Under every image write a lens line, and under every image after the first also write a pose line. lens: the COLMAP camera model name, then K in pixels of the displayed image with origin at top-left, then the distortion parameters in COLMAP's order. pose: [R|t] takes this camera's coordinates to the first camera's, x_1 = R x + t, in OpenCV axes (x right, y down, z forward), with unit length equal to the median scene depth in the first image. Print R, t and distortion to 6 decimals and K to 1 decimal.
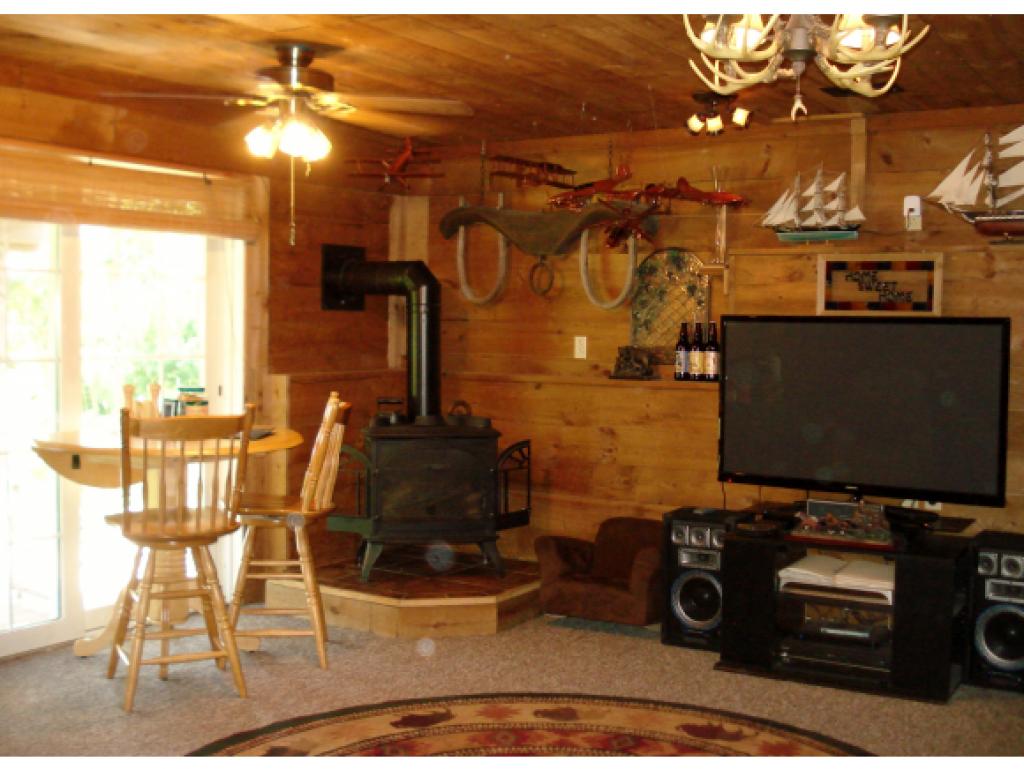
lens RADIAL K [[1237.9, 0, 512.0], [0, 1237.9, 384.5], [0, 0, 1]] dist [-0.074194, -0.011518]
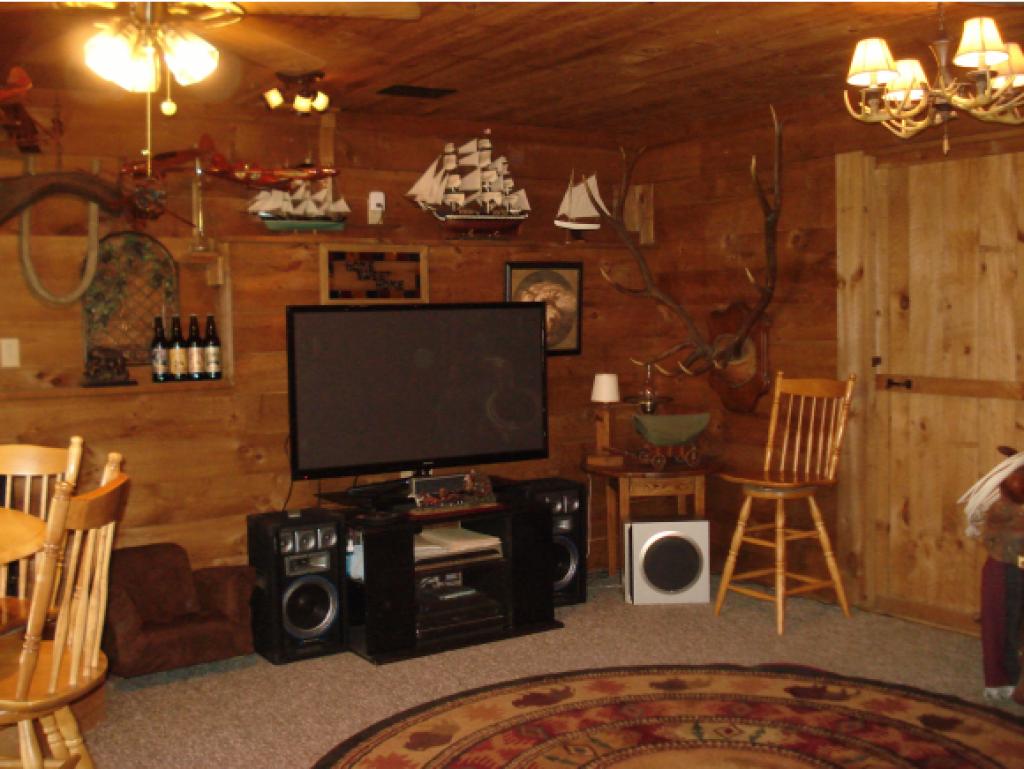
lens RADIAL K [[1191.2, 0, 512.0], [0, 1191.2, 384.5], [0, 0, 1]] dist [-0.077680, 0.028326]
pose [[0.402548, -0.073483, 0.912445, -0.607406], [0.071858, 0.996234, 0.048528, -0.028050], [-0.912574, 0.046031, 0.406313, 0.486190]]
